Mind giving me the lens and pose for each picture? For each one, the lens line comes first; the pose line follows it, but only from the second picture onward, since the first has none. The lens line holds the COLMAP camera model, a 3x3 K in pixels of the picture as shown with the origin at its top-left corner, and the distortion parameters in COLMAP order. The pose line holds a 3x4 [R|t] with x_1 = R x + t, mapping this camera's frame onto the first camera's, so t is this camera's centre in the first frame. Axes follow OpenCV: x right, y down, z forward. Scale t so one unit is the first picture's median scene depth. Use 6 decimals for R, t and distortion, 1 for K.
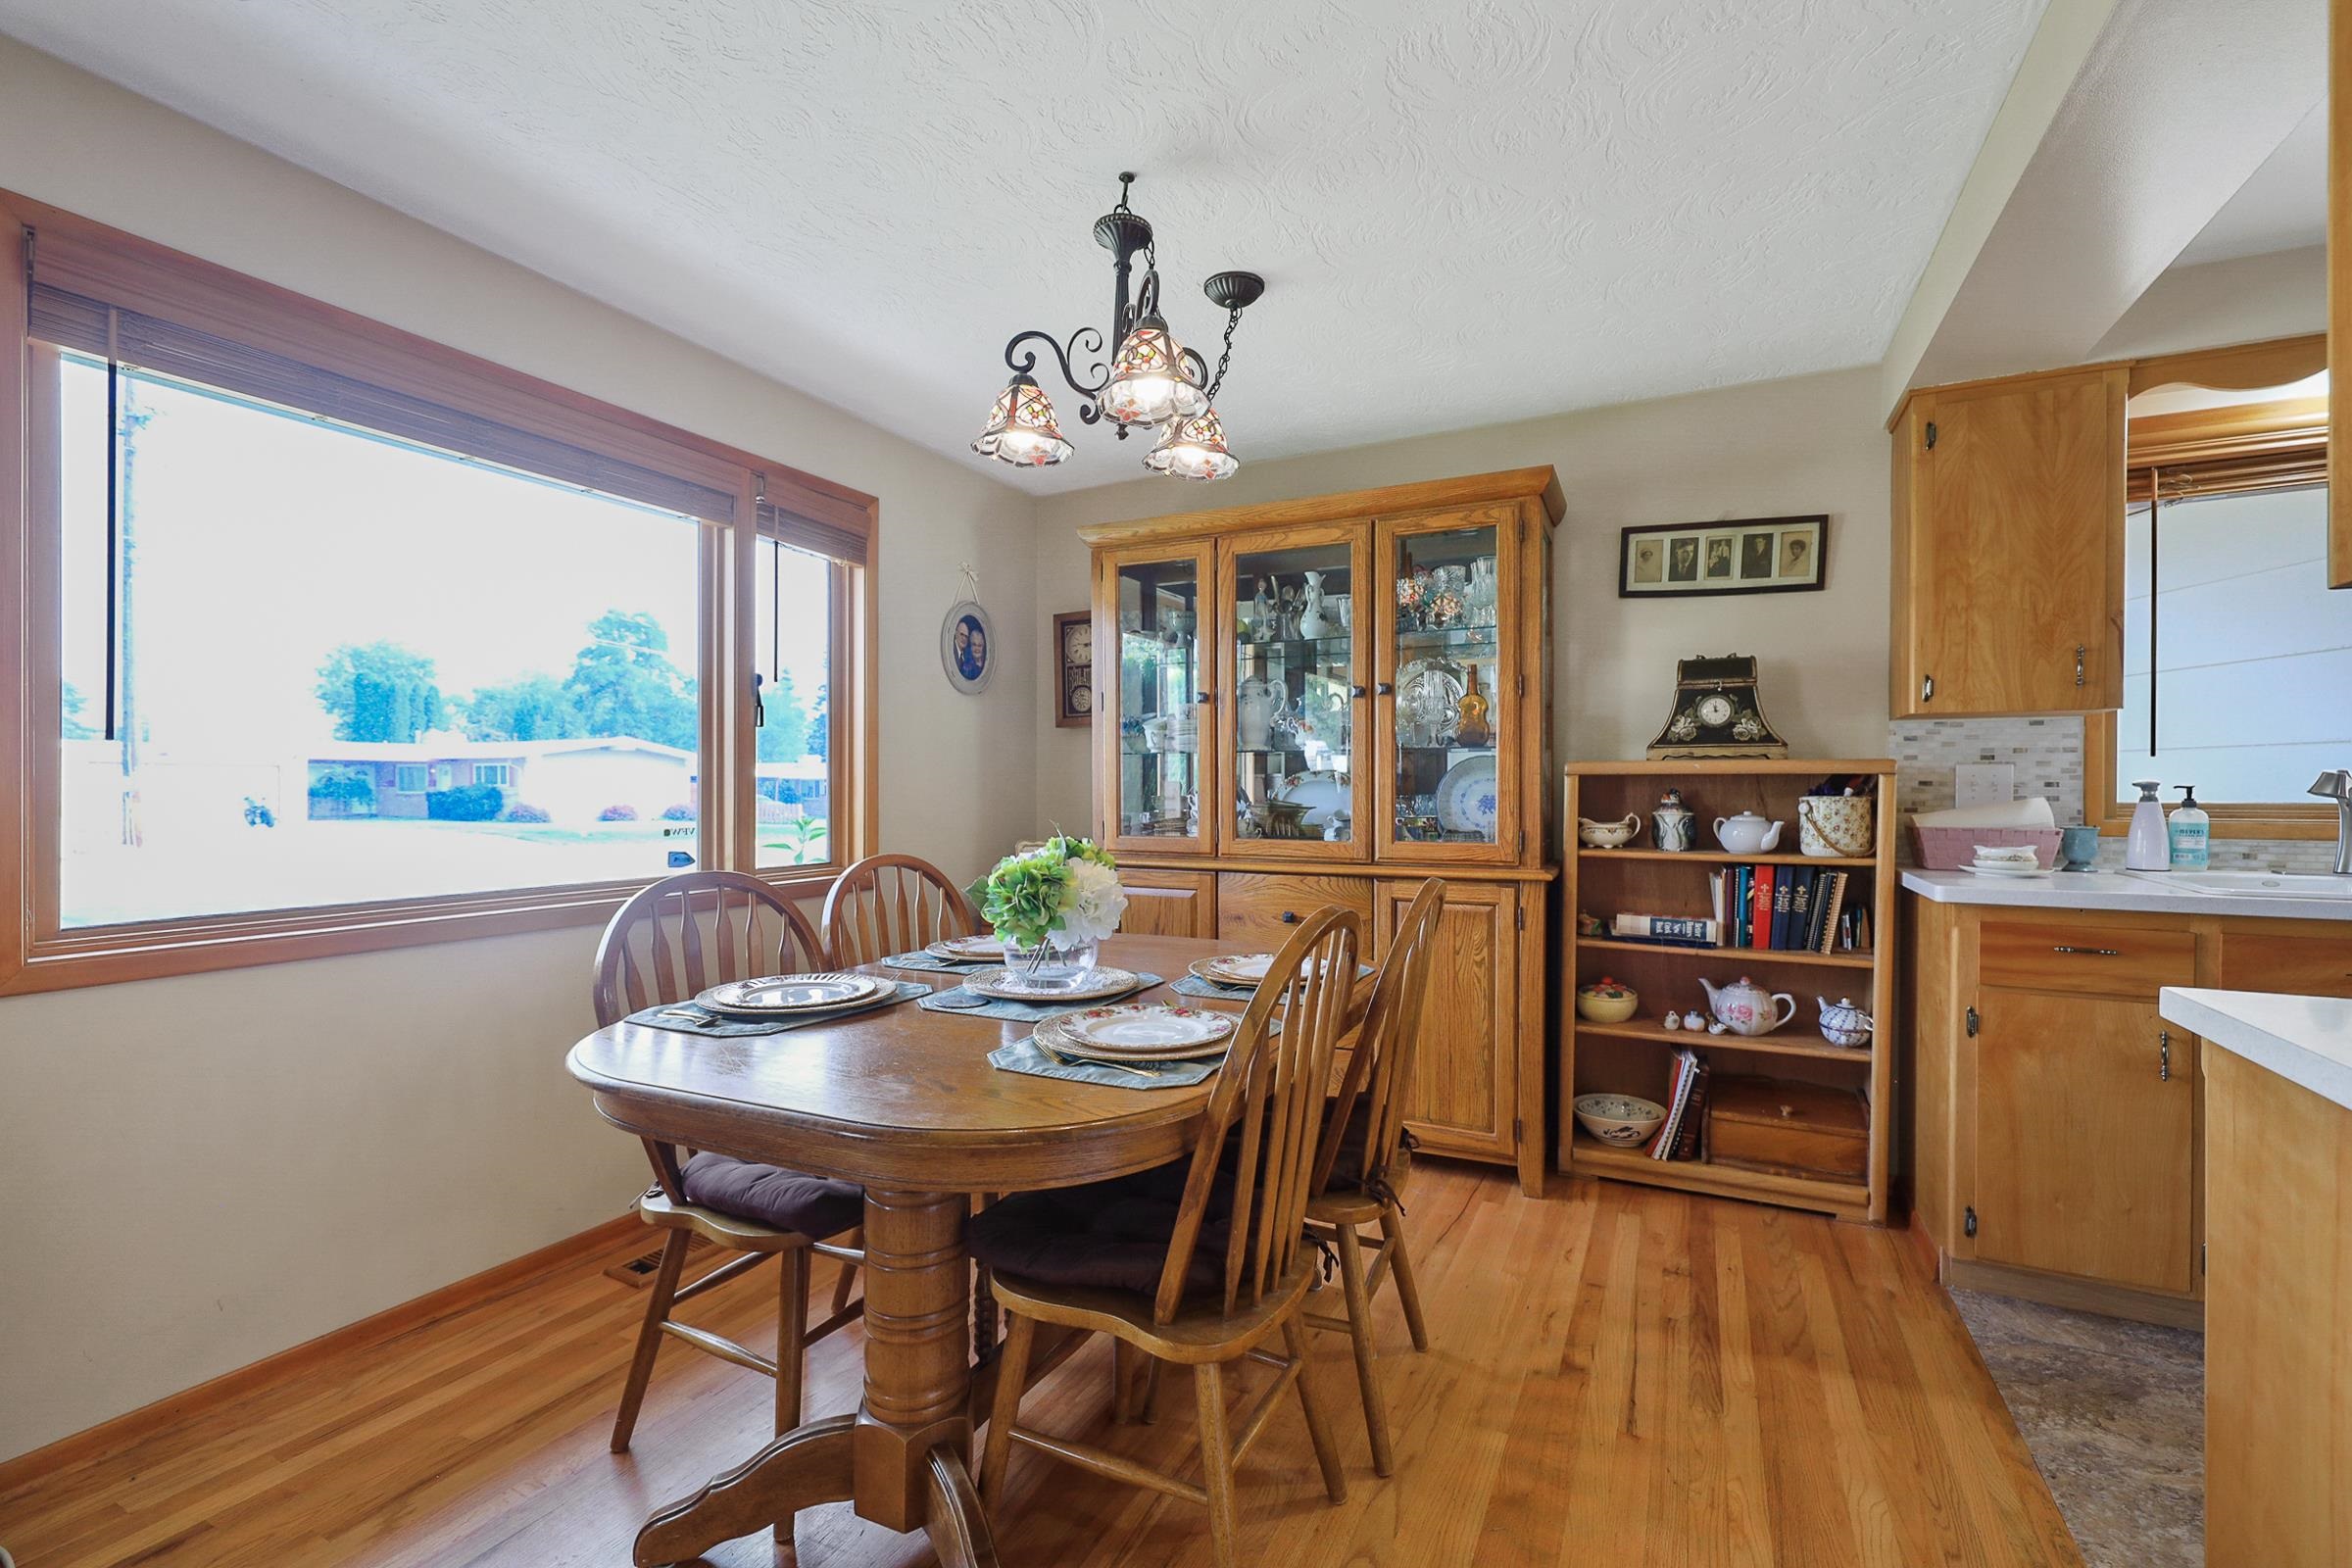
lens RADIAL K [[1003.5, 0, 1182.6], [0, 1003.5, 789.4], [0, 0, 1]] dist [-0.002281, -0.000375]
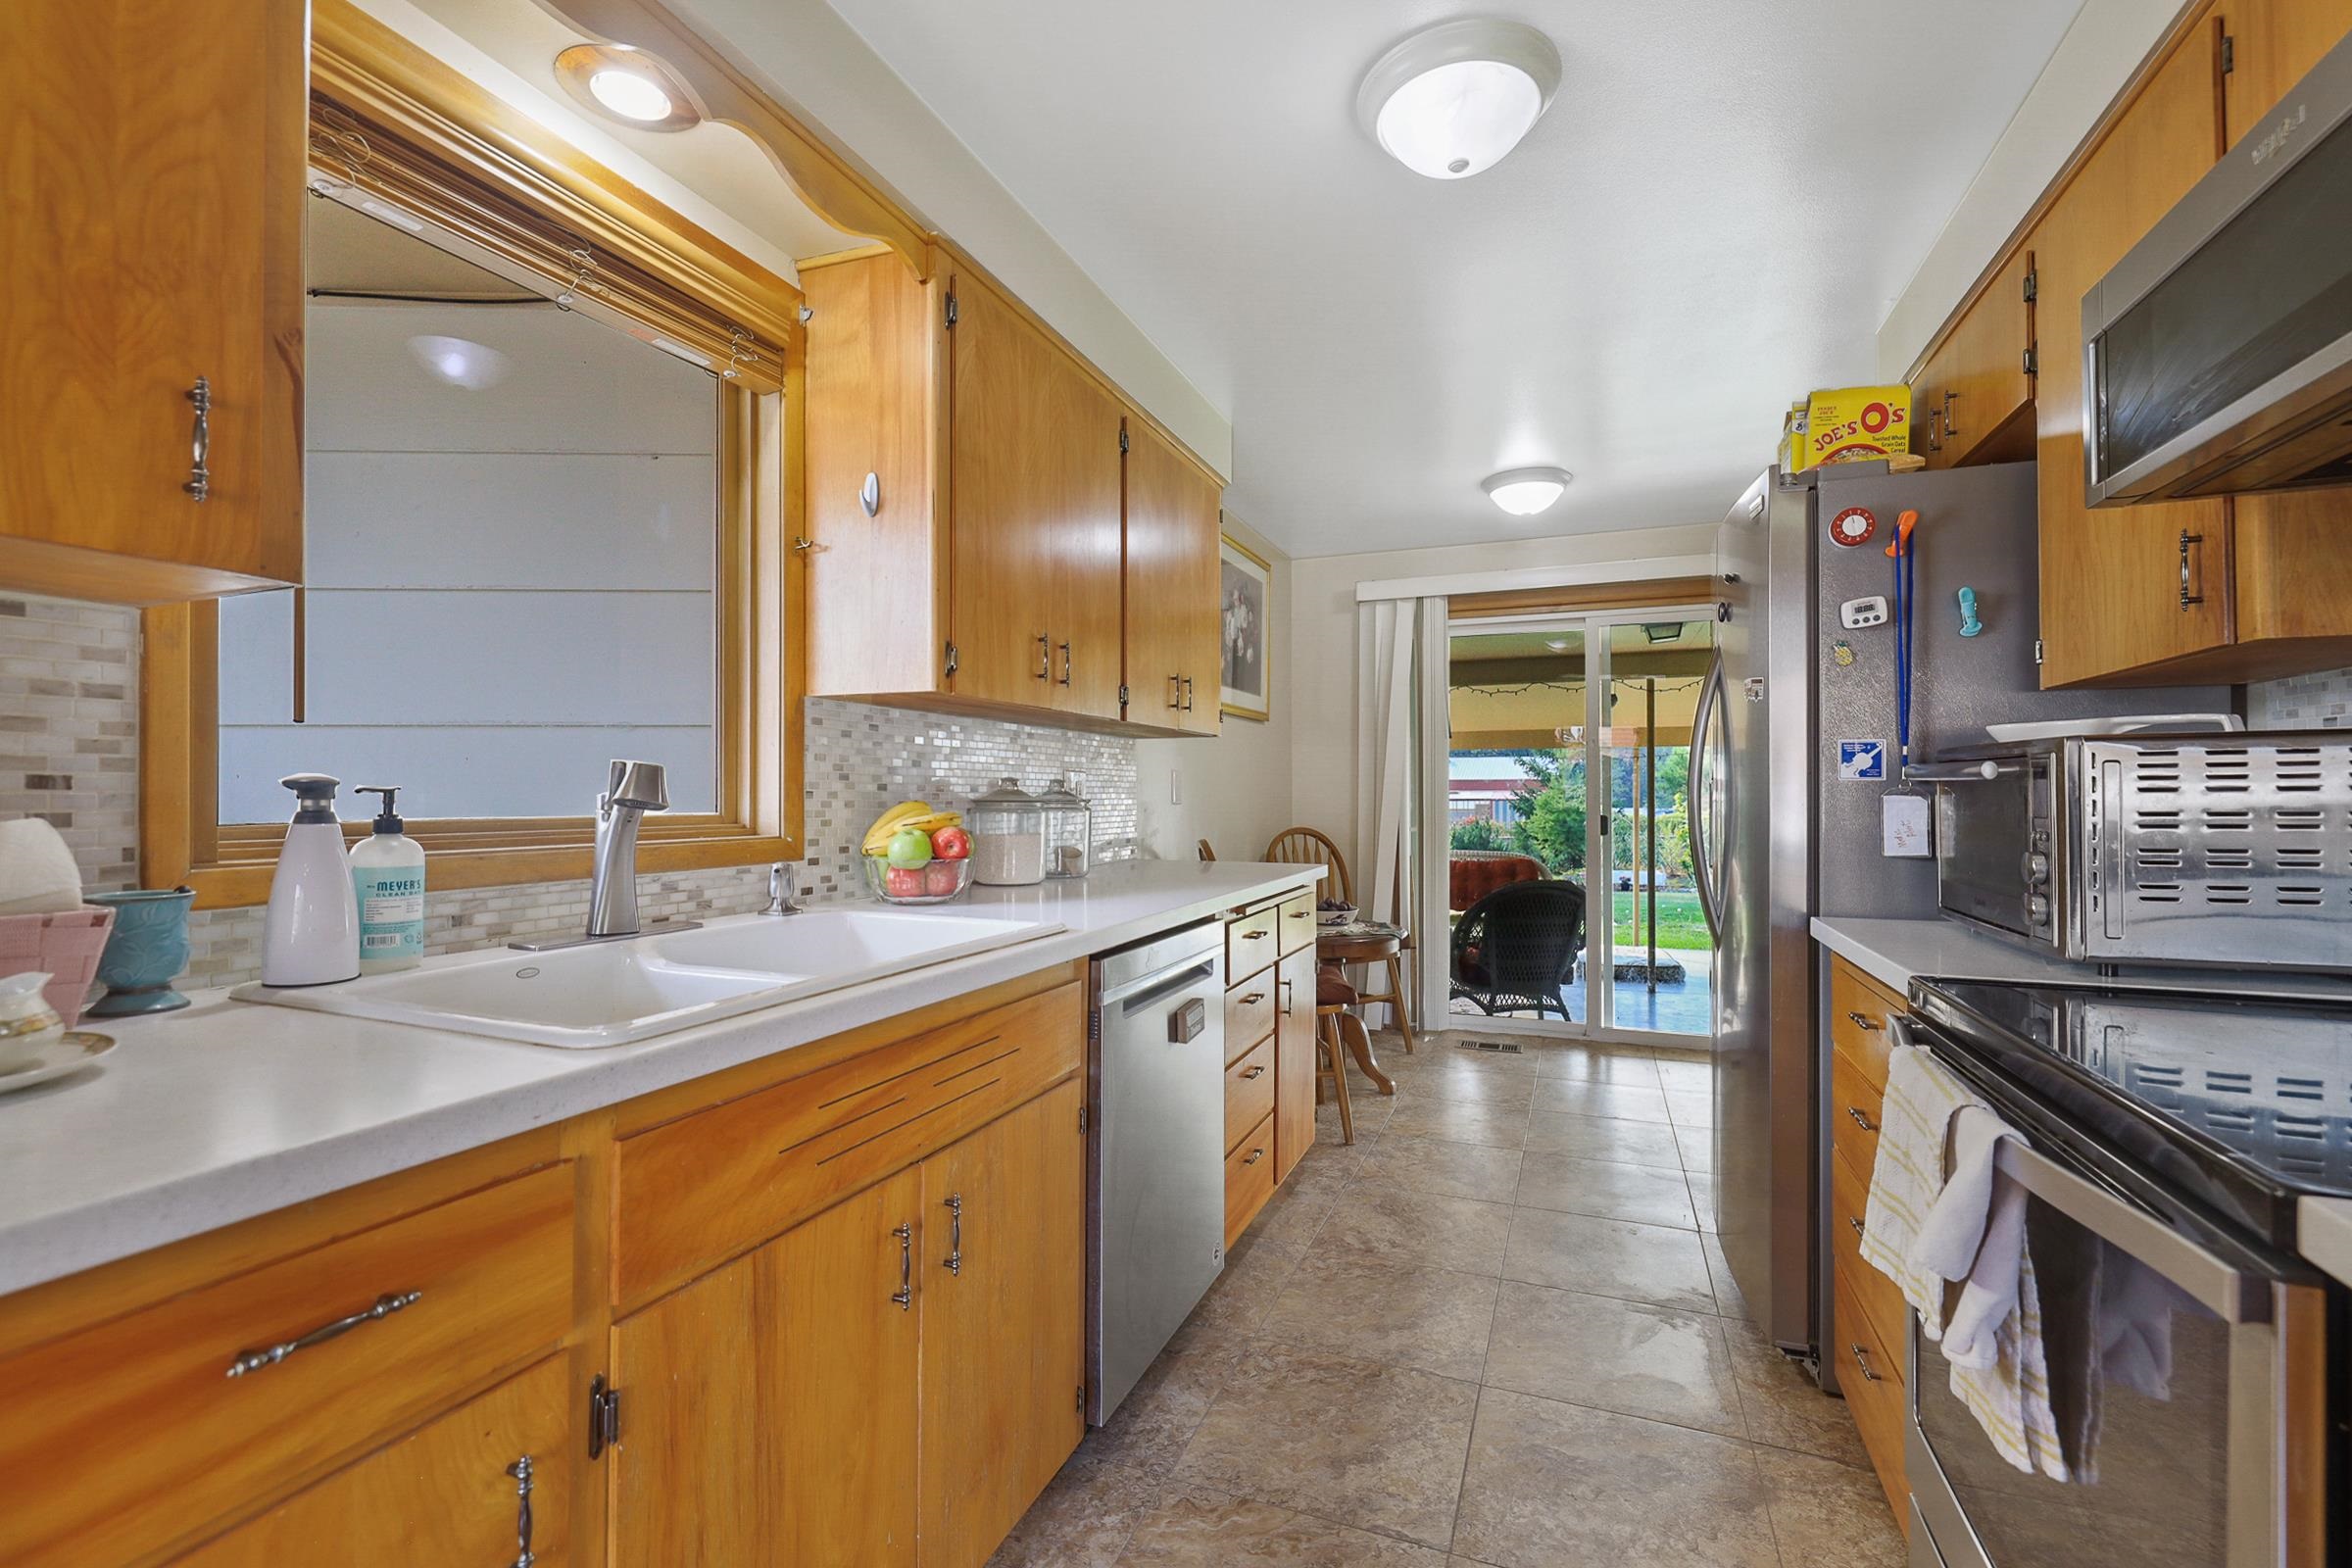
lens RADIAL K [[1003.5, 0, 1184.9], [0, 1003.5, 791.2], [0, 0, 1]] dist [-0.002281, -0.000375]
pose [[-0.092950, 0.005002, 0.995658, 0.499991], [0.006465, 0.999969, -0.004420, 0.002919], [-0.995650, 0.006026, -0.092979, 0.666433]]
